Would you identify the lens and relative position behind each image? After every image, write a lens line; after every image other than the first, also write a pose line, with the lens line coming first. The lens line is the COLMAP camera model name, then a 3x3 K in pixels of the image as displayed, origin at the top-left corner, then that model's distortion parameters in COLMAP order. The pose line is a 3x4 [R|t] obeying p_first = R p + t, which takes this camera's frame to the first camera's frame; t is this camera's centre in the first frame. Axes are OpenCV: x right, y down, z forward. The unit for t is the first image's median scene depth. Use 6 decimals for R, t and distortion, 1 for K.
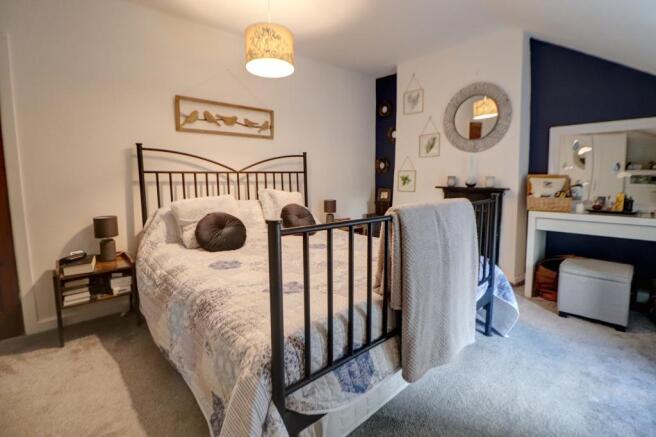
lens RADIAL K [[303.8, 0, 335.7], [0, 303.8, 205.4], [0, 0, 1]] dist [-0.015845, -0.000784]
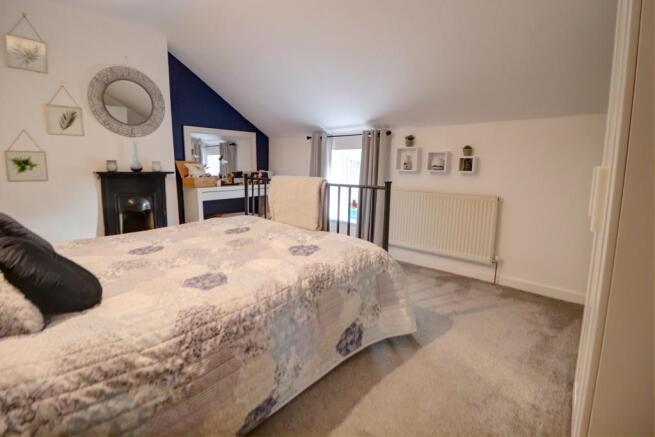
lens RADIAL K [[303.4, 0, 335.2], [0, 303.4, 205.5], [0, 0, 1]] dist [-0.015845, -0.000784]
pose [[-0.122565, -0.121167, 0.985036, -0.644918], [0.085348, 0.987556, 0.132096, -0.024905], [-0.988784, 0.100262, -0.110699, 0.464483]]
